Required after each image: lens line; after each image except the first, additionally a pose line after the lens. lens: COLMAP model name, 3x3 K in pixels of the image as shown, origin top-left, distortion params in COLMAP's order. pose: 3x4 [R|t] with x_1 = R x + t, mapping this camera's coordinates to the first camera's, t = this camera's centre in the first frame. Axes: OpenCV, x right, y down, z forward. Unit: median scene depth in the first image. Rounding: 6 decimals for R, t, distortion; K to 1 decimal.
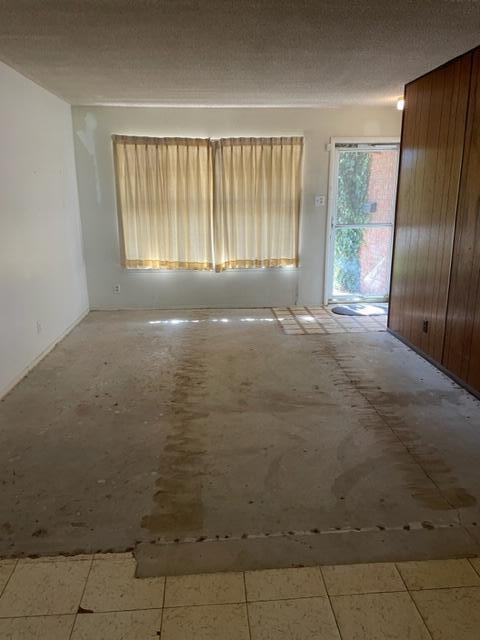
lens RADIAL K [[485.0, 0, 239.8], [0, 485.0, 320.1], [0, 0, 1]] dist [0.038405, -0.045027]
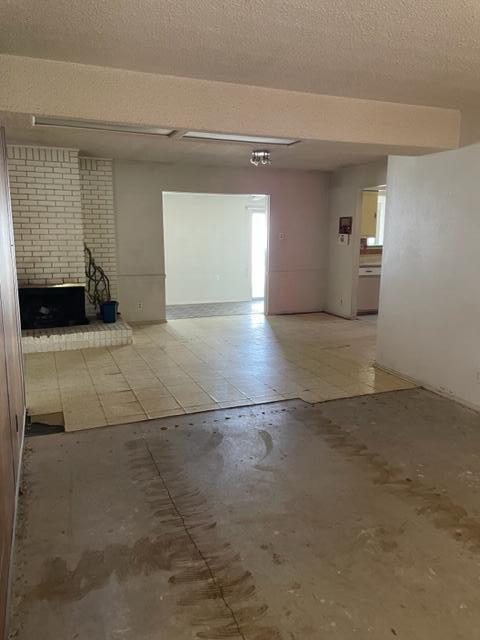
lens RADIAL K [[485.0, 0, 240.0], [0, 485.0, 319.5], [0, 0, 1]] dist [0.038405, -0.045027]
pose [[-0.950578, 0.065486, -0.303502, 0.421490], [-0.070681, 0.906198, 0.416904, -0.430369], [0.302334, 0.417751, -0.856784, 1.602653]]
